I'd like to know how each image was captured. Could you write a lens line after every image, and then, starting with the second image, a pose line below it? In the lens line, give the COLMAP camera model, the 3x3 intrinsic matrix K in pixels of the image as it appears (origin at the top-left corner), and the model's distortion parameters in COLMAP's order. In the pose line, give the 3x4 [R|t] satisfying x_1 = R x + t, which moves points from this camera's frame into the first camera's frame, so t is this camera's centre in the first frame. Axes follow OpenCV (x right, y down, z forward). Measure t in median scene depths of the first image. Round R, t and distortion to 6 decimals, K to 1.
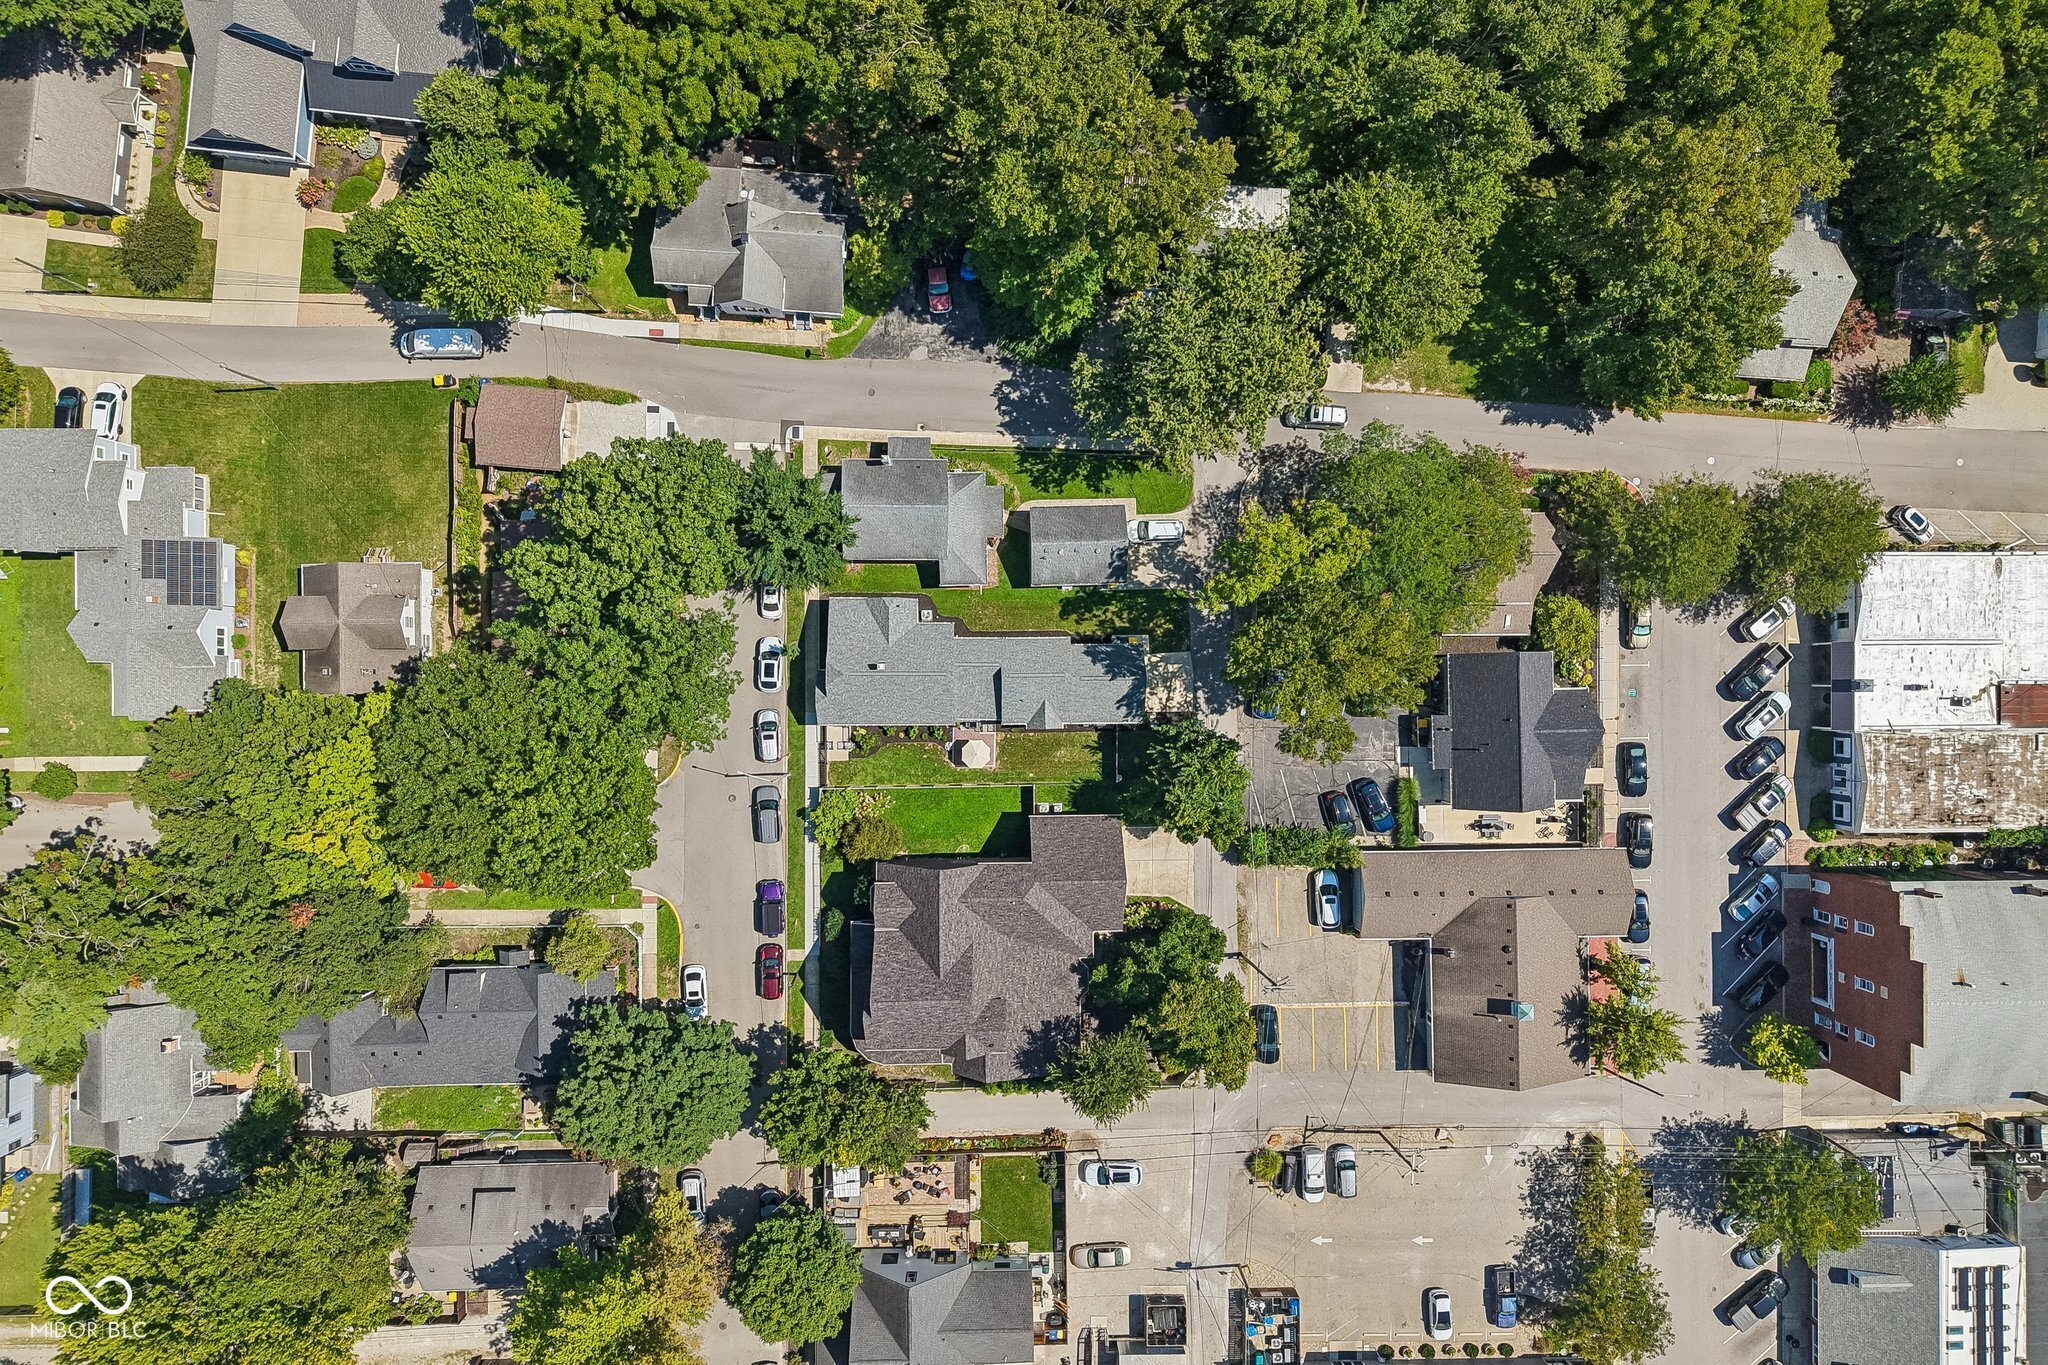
lens RADIAL K [[1381.5, 0, 1024.0], [0, 1381.5, 682.5], [0, 0, 1]] dist [0.036857, -0.044879]
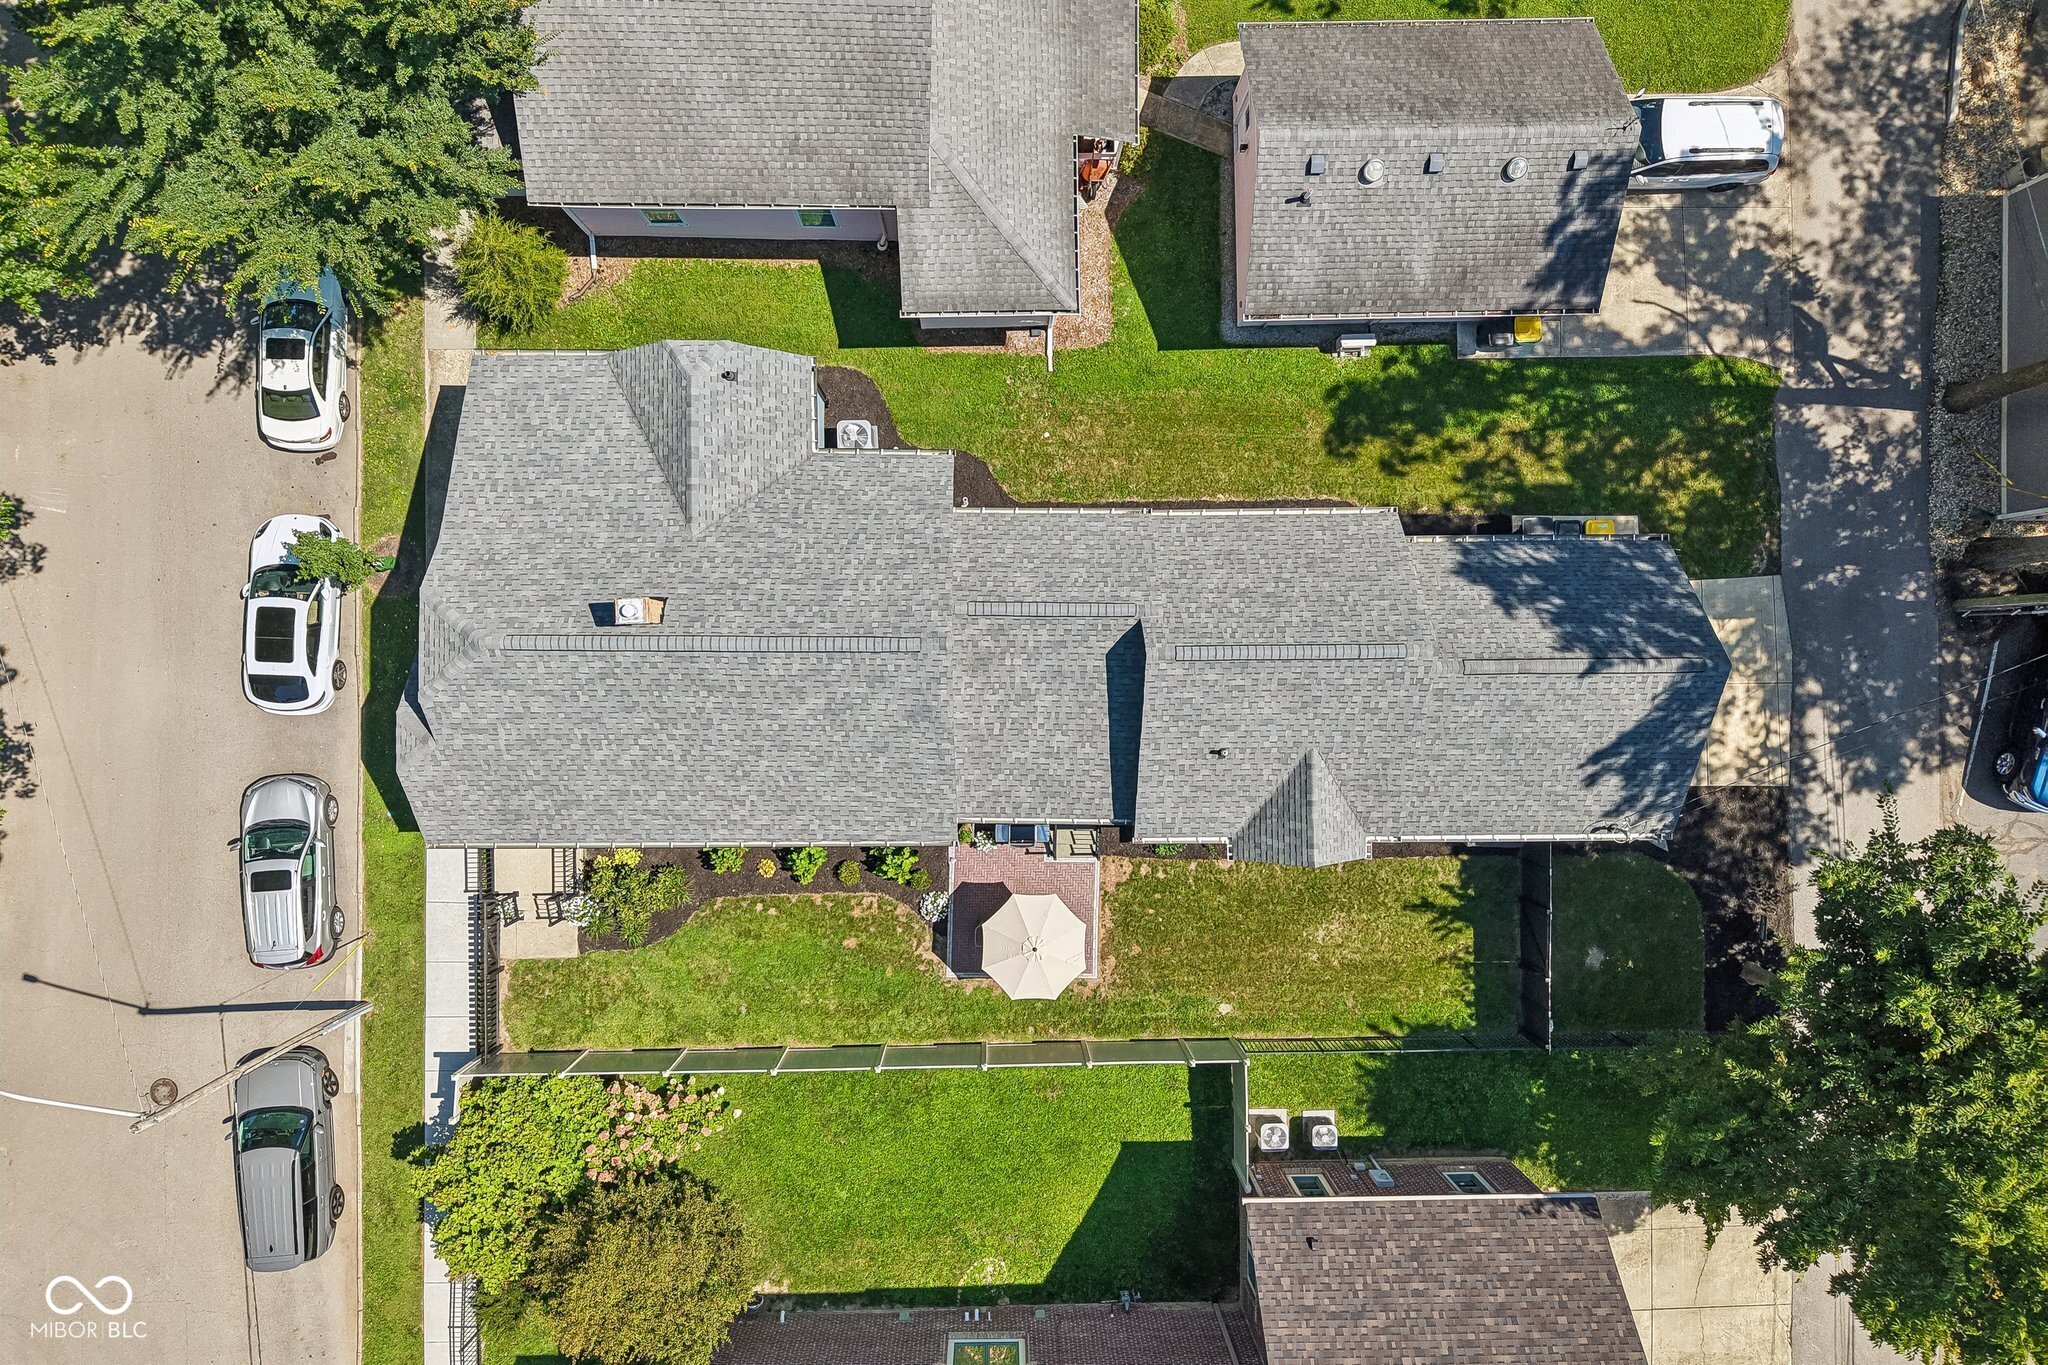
lens RADIAL K [[1381.5, 0, 1024.0], [0, 1381.5, 682.5], [0, 0, 1]] dist [0.036857, -0.044879]
pose [[0.999861, 0.001769, -0.016591, -0.031933], [-0.001700, 0.999990, 0.004140, -0.000869], [0.016598, -0.004111, 0.999854, 0.719891]]
